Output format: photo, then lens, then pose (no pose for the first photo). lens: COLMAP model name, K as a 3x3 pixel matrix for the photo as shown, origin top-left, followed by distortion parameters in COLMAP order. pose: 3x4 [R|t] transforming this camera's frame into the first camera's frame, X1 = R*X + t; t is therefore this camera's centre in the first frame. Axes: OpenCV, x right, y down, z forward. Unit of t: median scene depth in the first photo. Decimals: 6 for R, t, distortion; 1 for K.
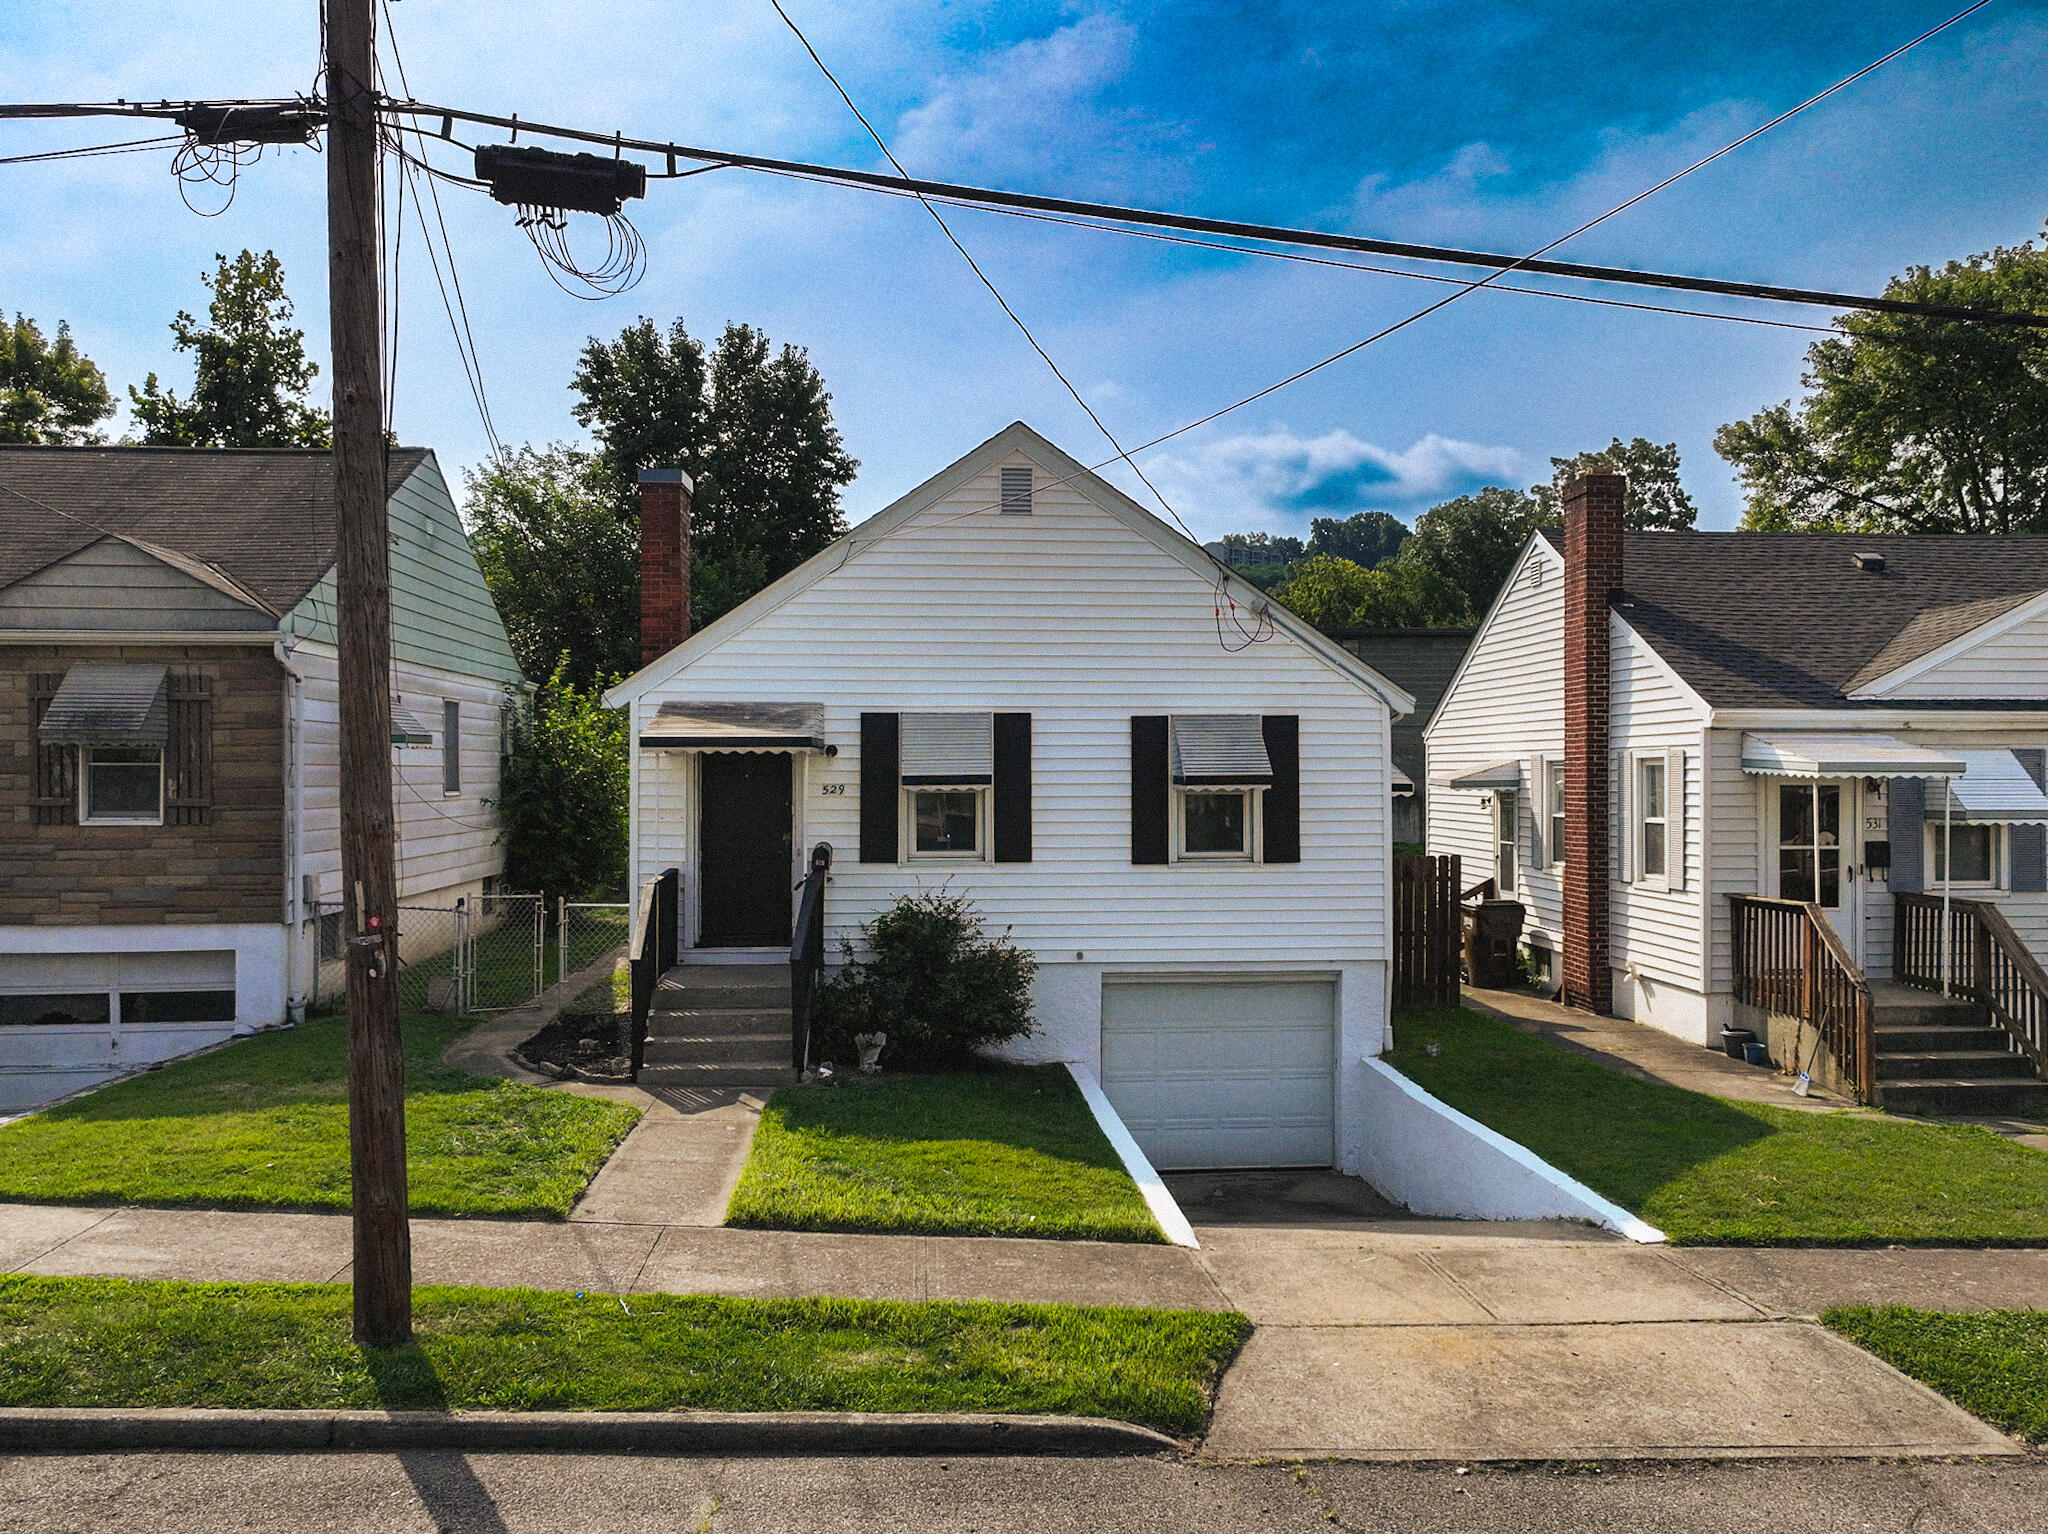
lens RADIAL K [[1684.2, 0, 1110.0], [0, 1684.2, 775.0], [0, 0, 1]] dist [0.005190, 0.001096]
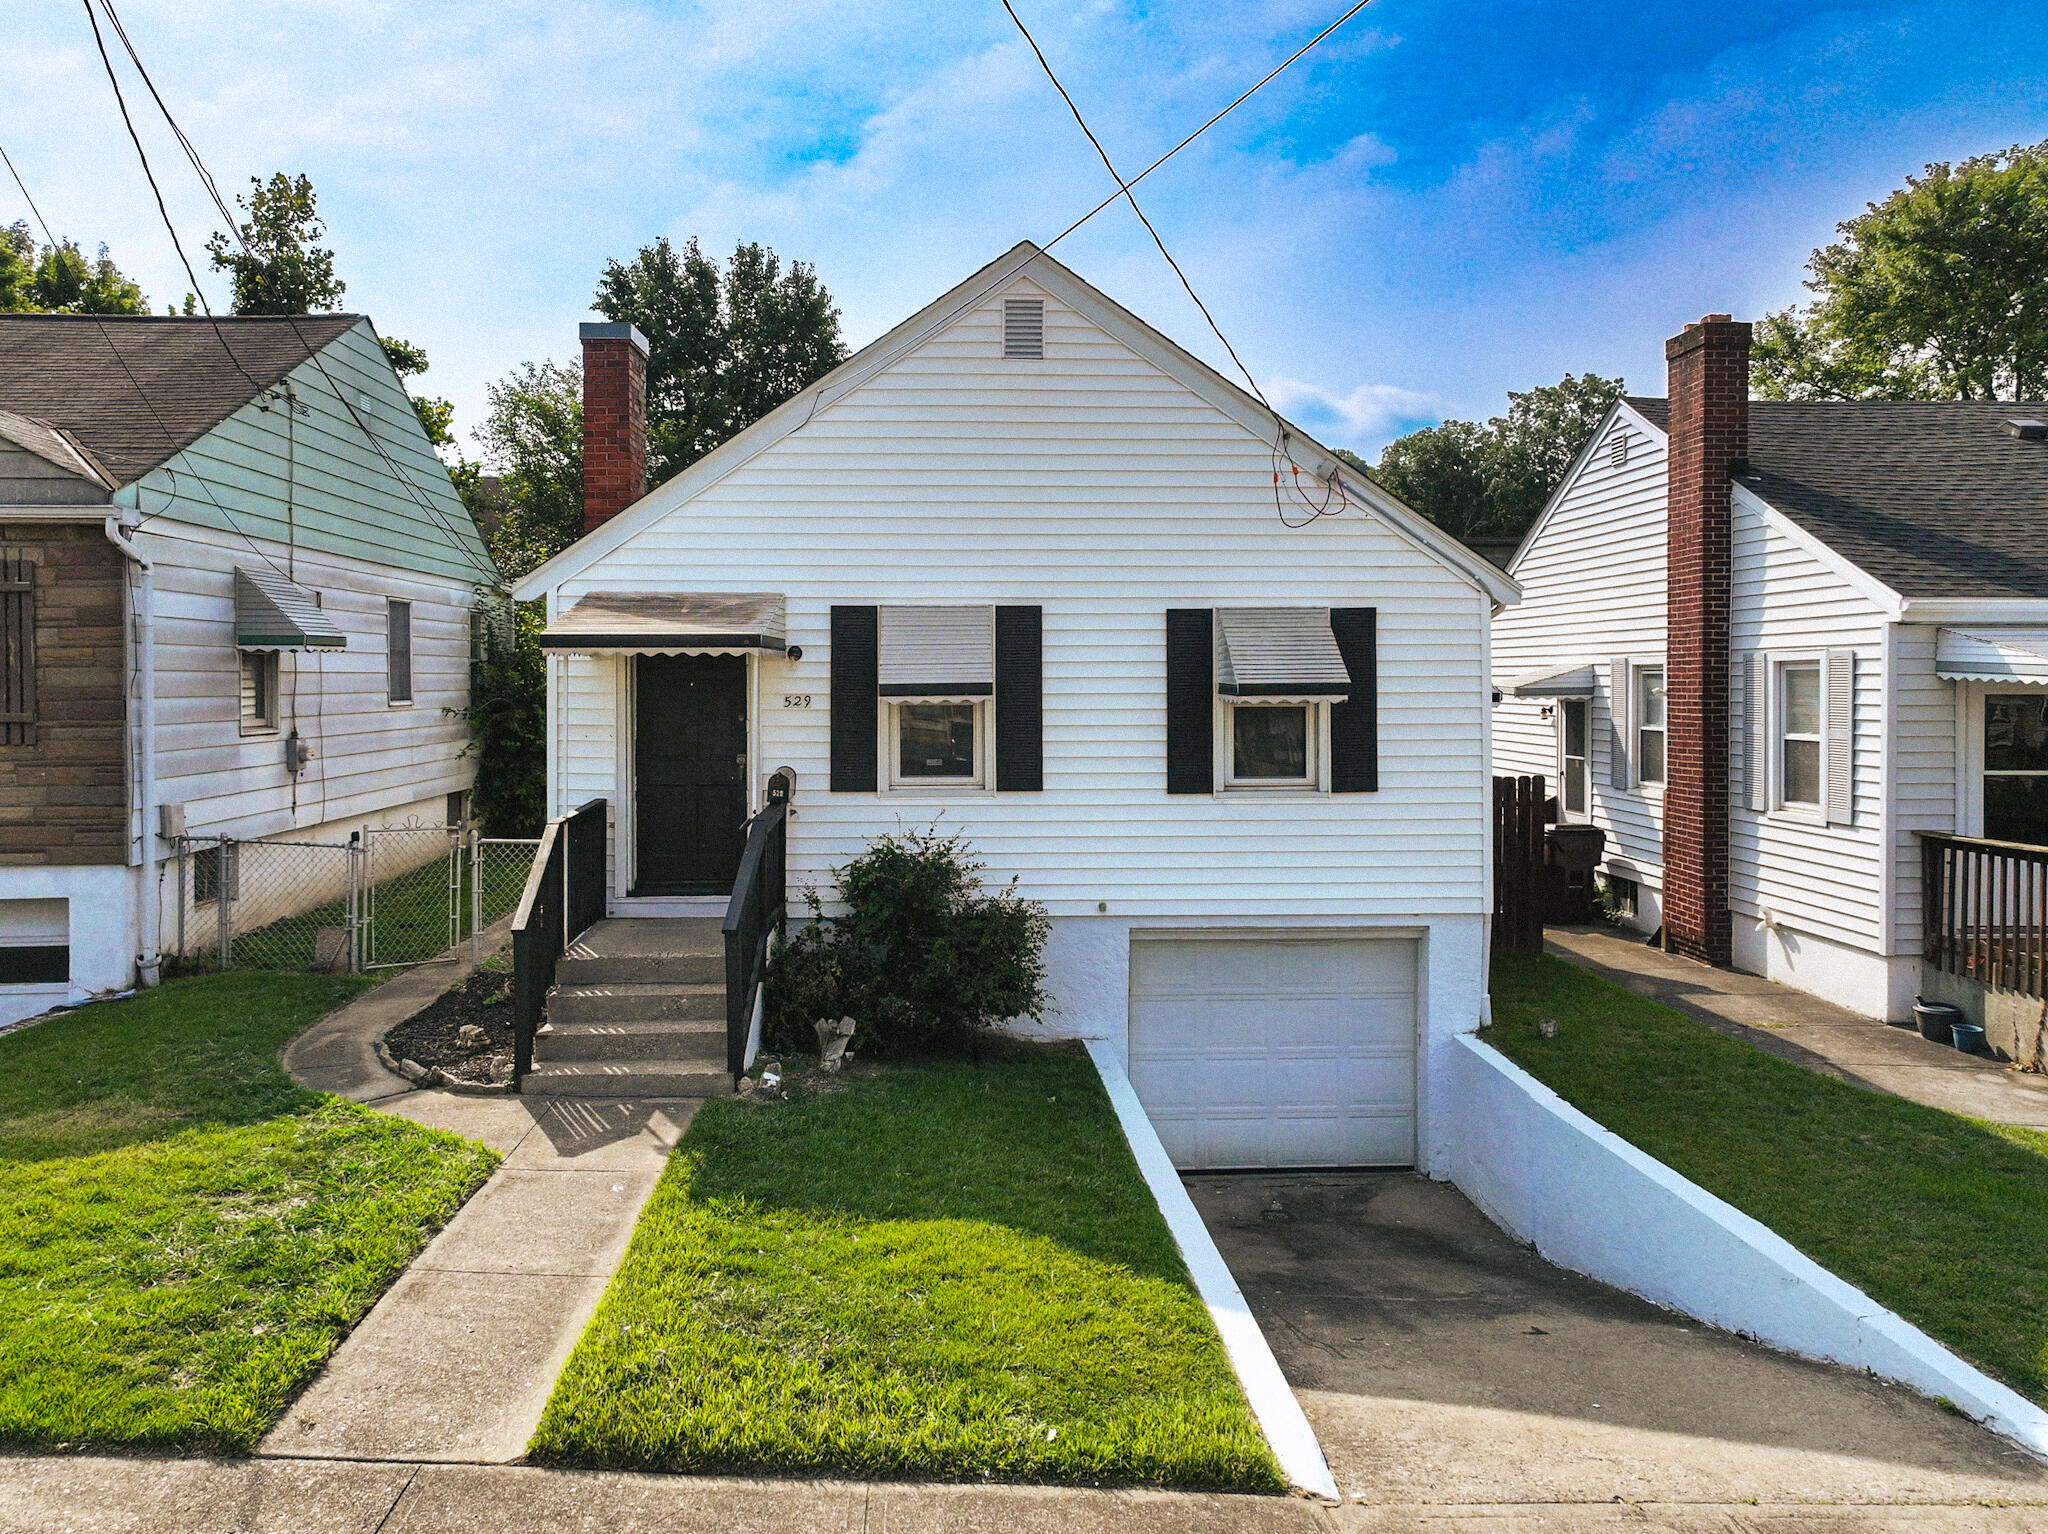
lens RADIAL K [[1436.6, 0, 1023.3], [0, 1436.6, 699.6], [0, 0, 1]] dist [0.004018, -0.000494]
pose [[0.998465, -0.000078, -0.055385, -0.017618], [0.000822, 0.999910, 0.013404, -0.001137], [0.055379, -0.013429, 0.998375, 0.312390]]
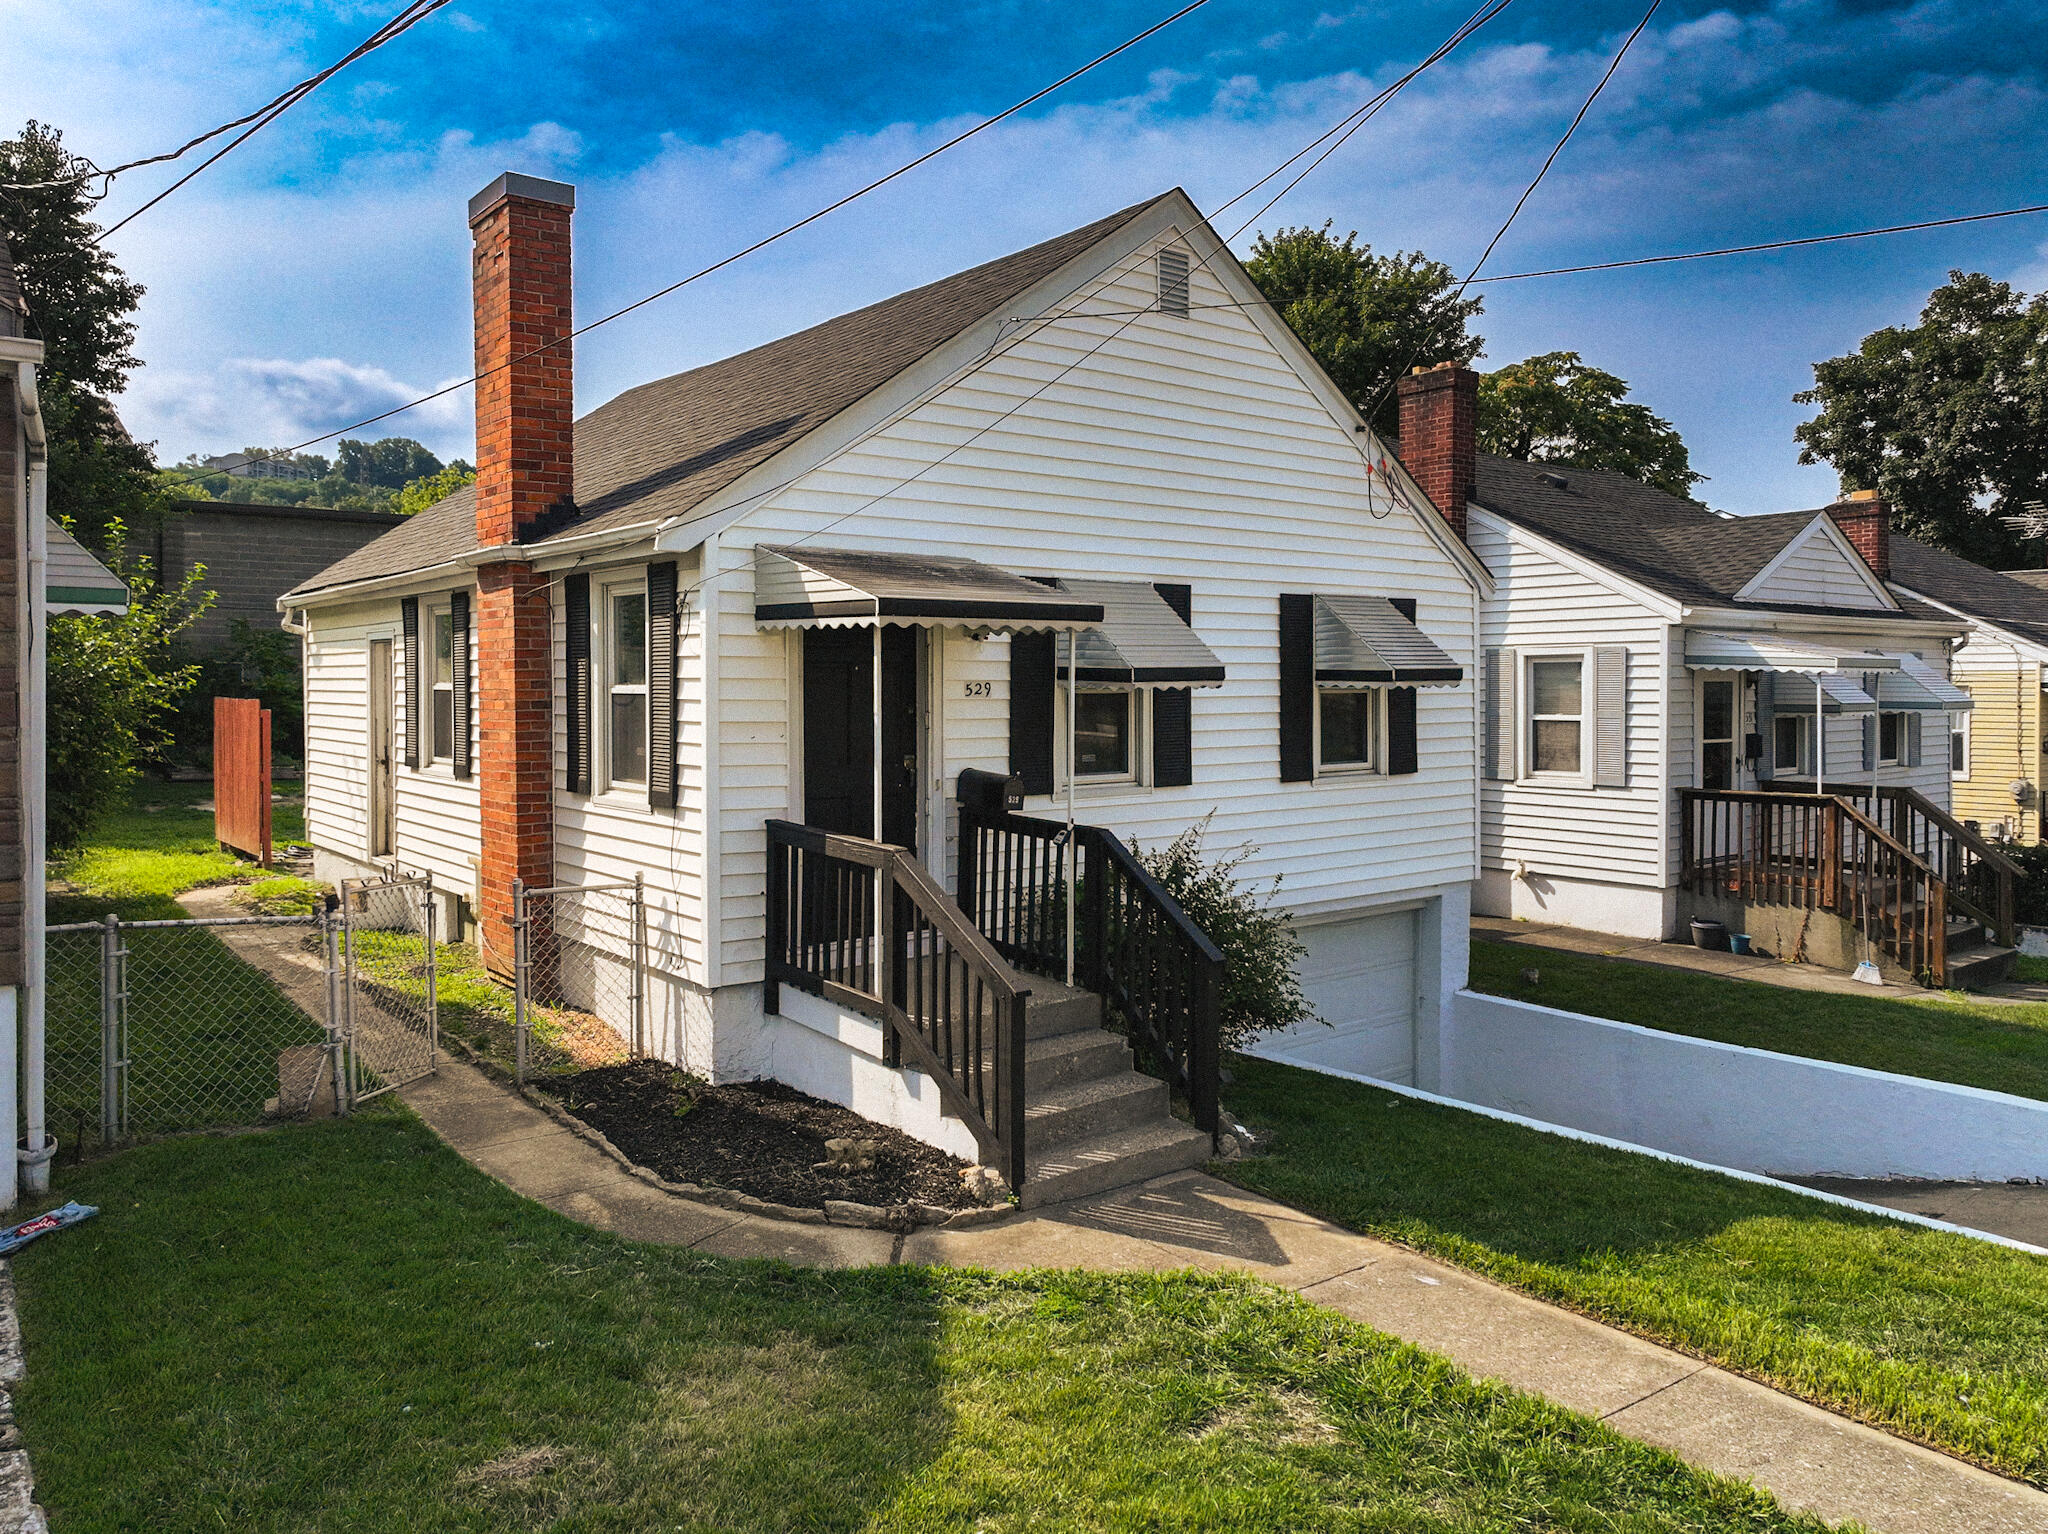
lens RADIAL K [[1422.8, 0, 1024.8], [0, 1422.8, 705.0], [0, 0, 1]] dist [0.000468, 0.000213]
pose [[0.850015, -0.010212, 0.526660, -0.436715], [0.002354, 0.999876, 0.015589, 0.006156], [-0.526754, -0.012012, 0.849933, 0.498839]]
